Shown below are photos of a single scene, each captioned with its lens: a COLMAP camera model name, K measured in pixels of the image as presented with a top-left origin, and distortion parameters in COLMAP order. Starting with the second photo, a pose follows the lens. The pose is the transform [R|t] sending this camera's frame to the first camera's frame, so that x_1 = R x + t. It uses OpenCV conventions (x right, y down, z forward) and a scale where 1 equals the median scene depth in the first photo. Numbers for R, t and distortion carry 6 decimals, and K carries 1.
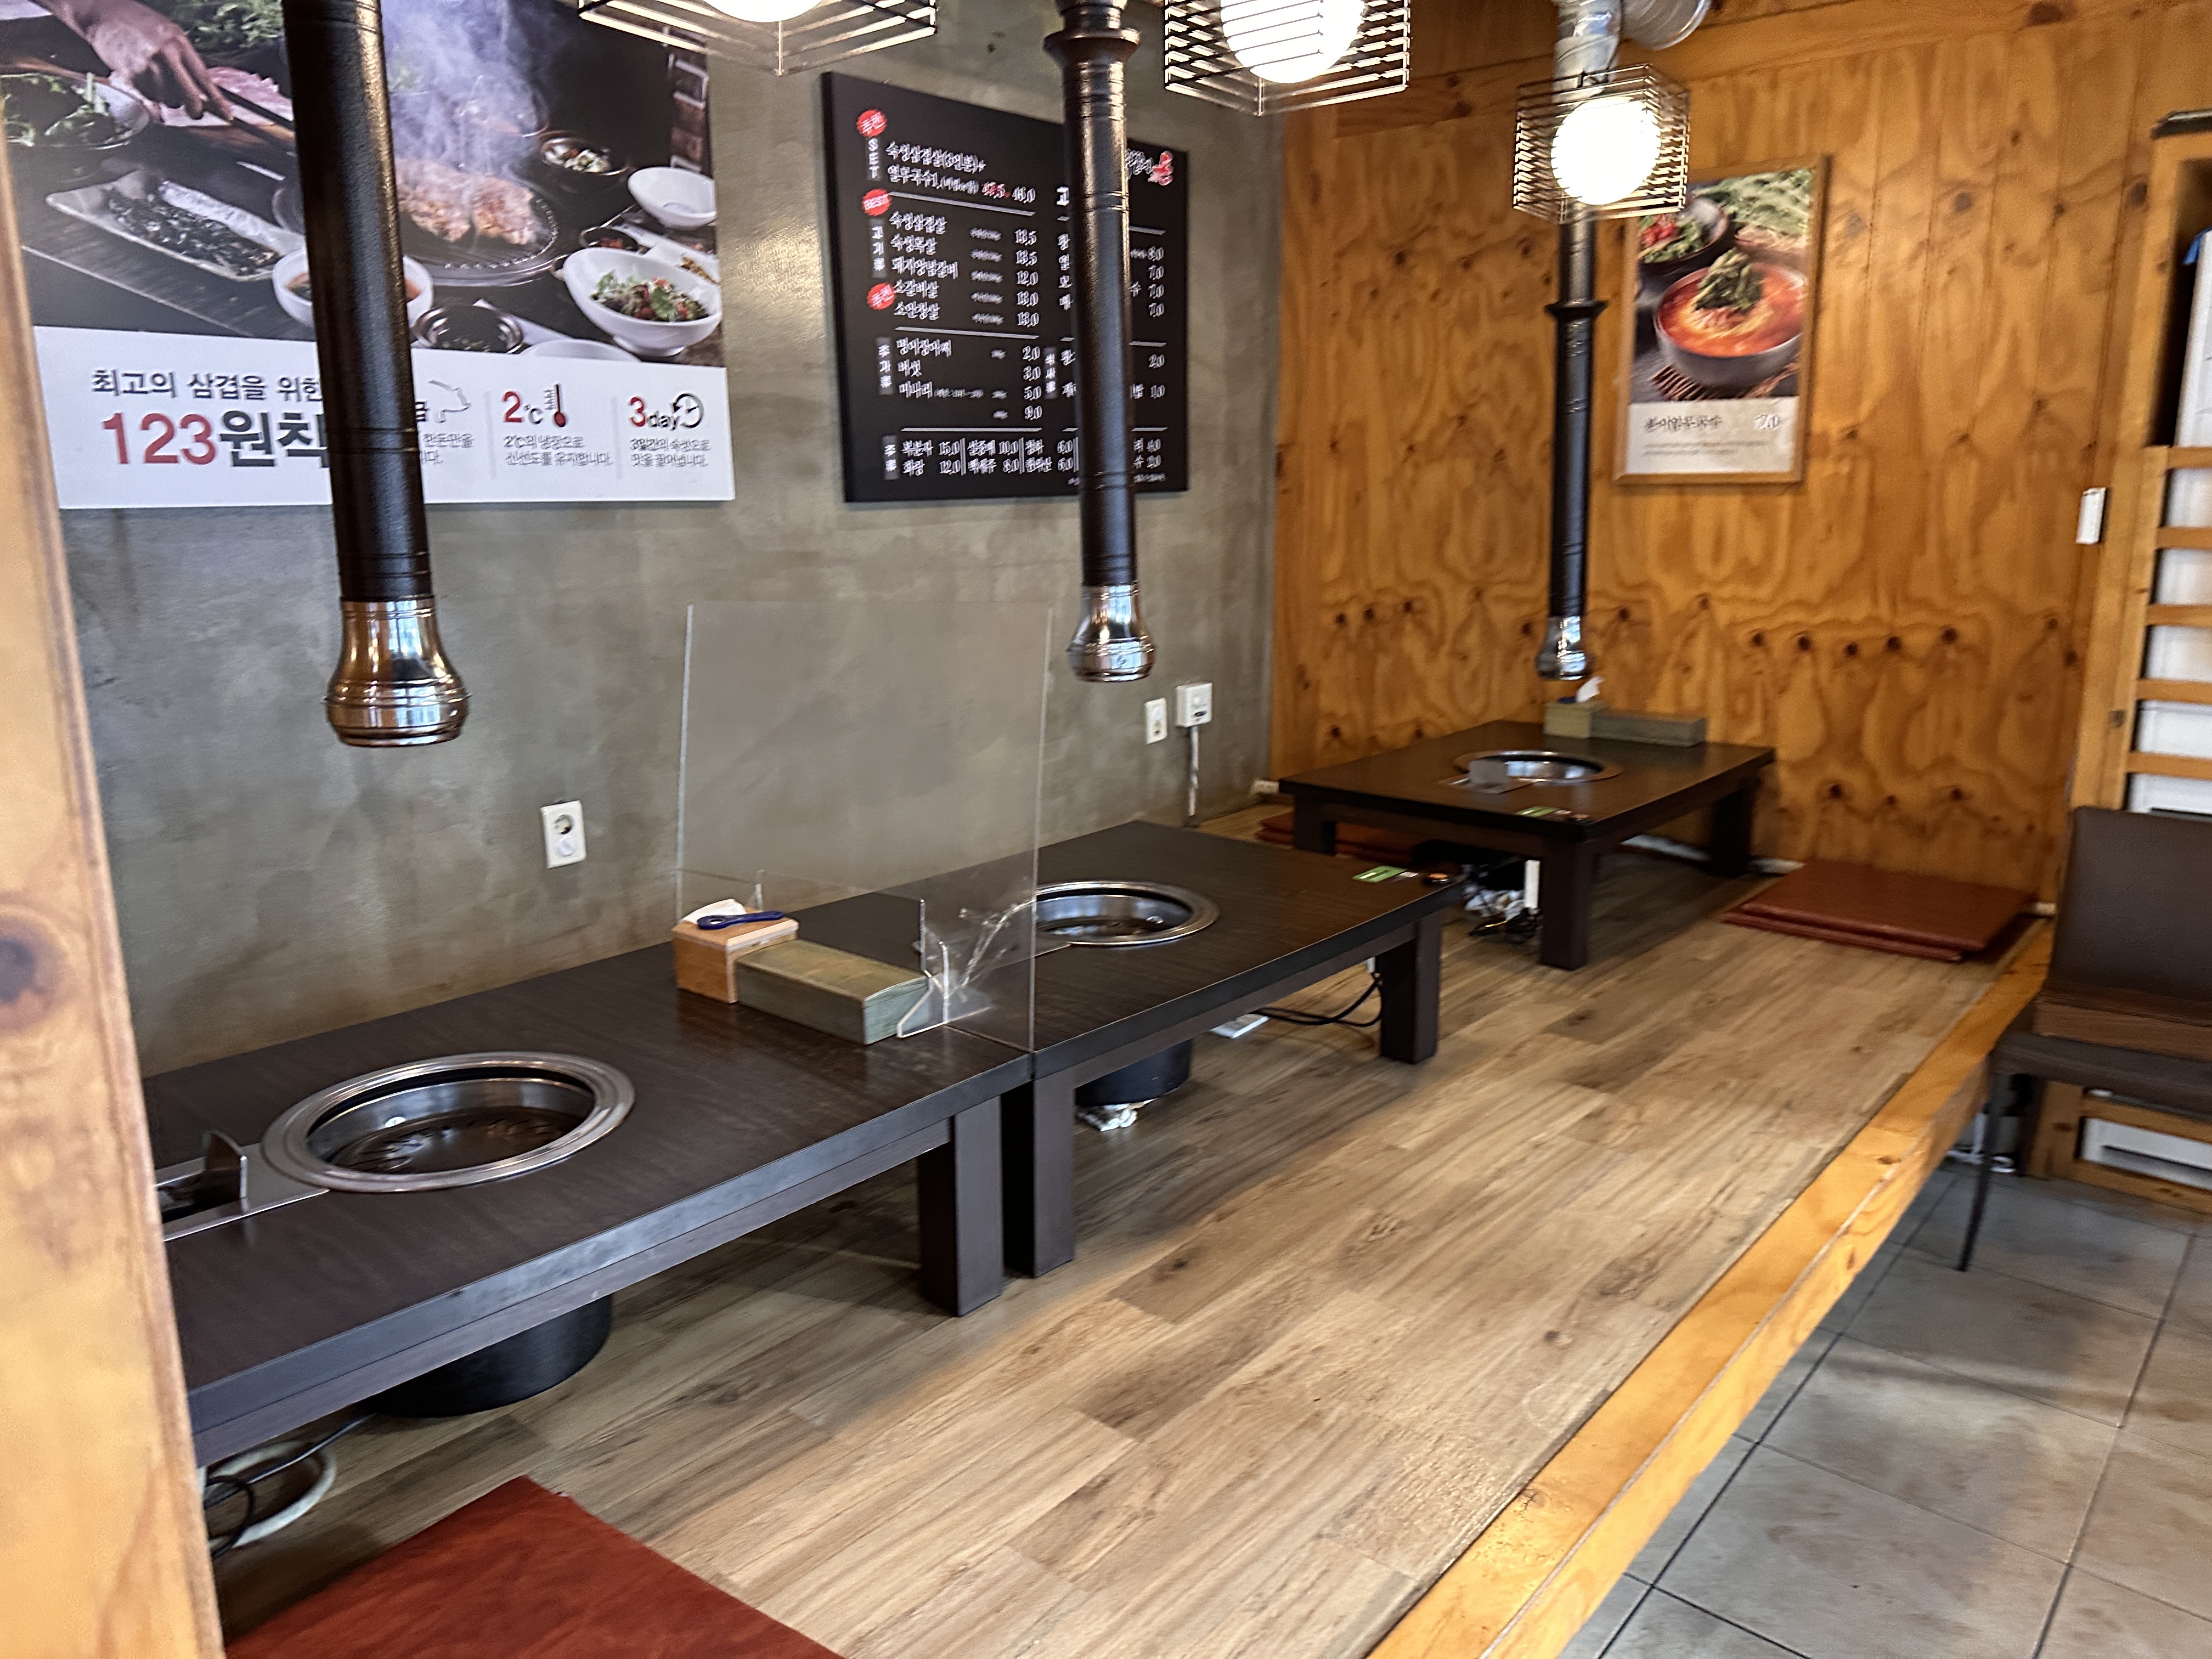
lens RADIAL K [[1569.3, 0, 1108.5], [0, 1569.3, 819.6], [0, 0, 1]] dist [0.011685, -0.000519]
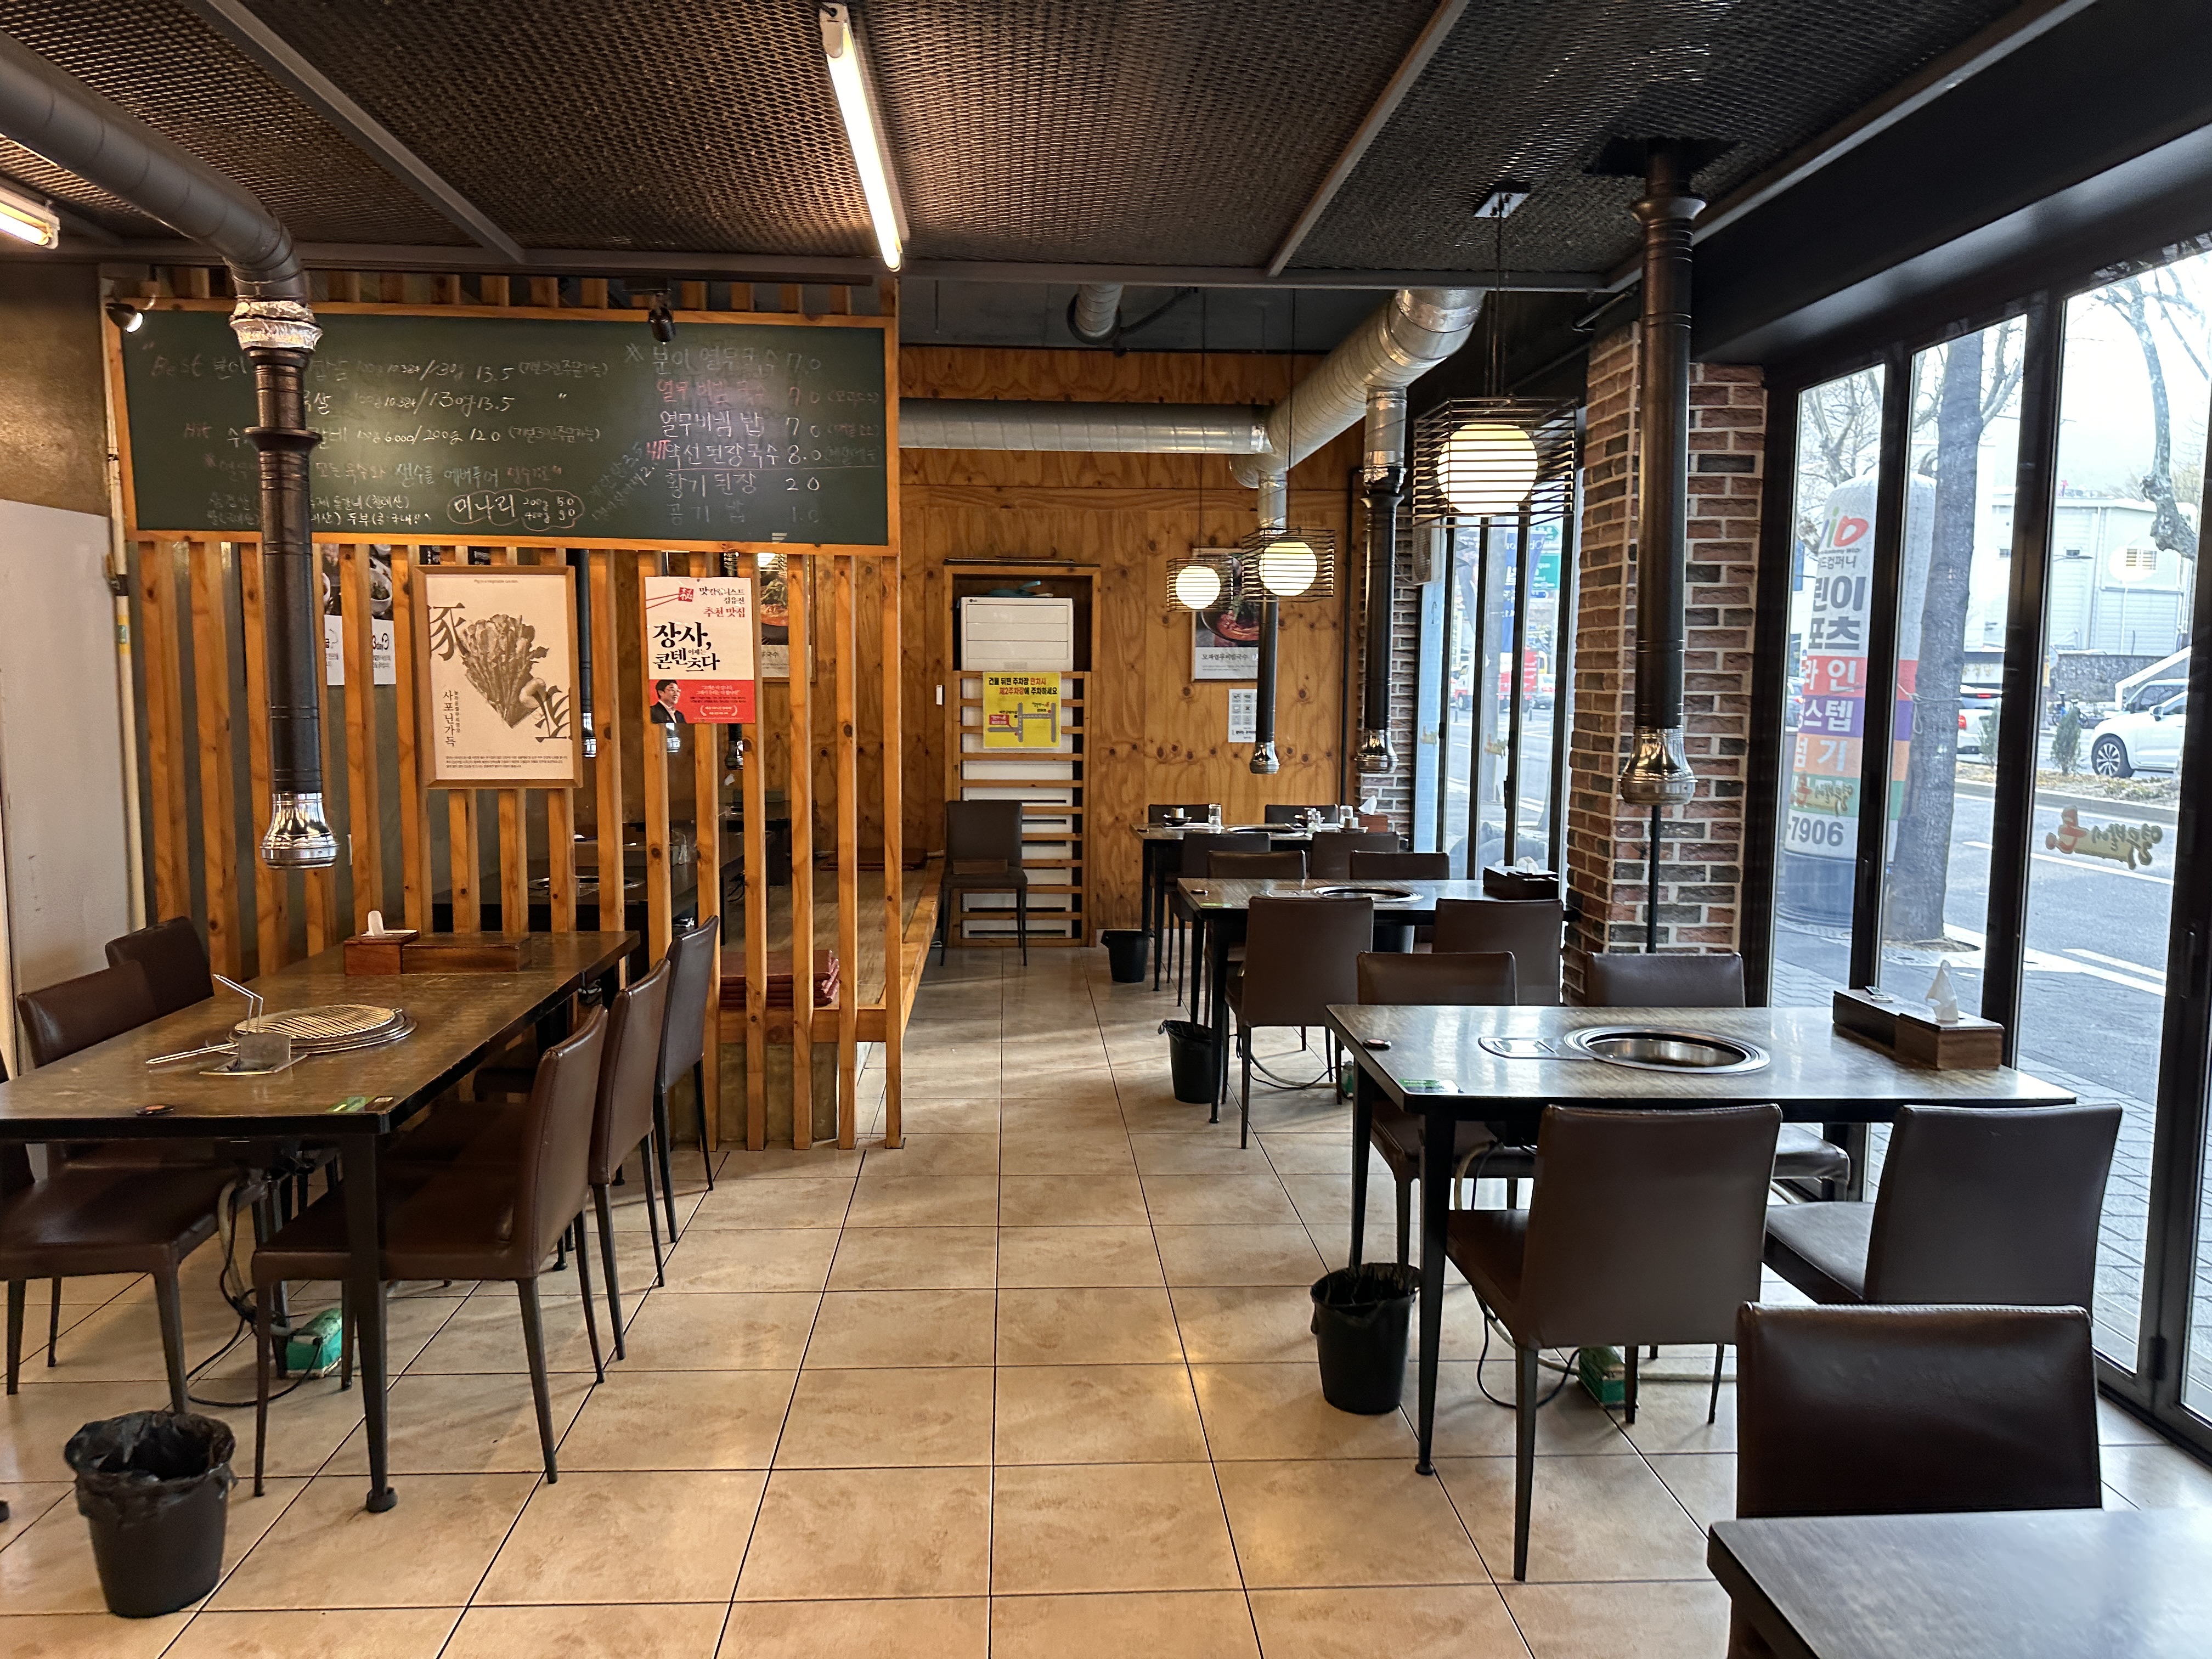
lens RADIAL K [[1569.3, 0, 1103.8], [0, 1569.3, 831.3], [0, 0, 1]] dist [0.011685, -0.000519]
pose [[0.721067, -0.056638, 0.690546, -0.922861], [0.135557, 0.988924, -0.060438, 0.212279], [-0.679475, 0.137189, 0.720758, -0.975106]]
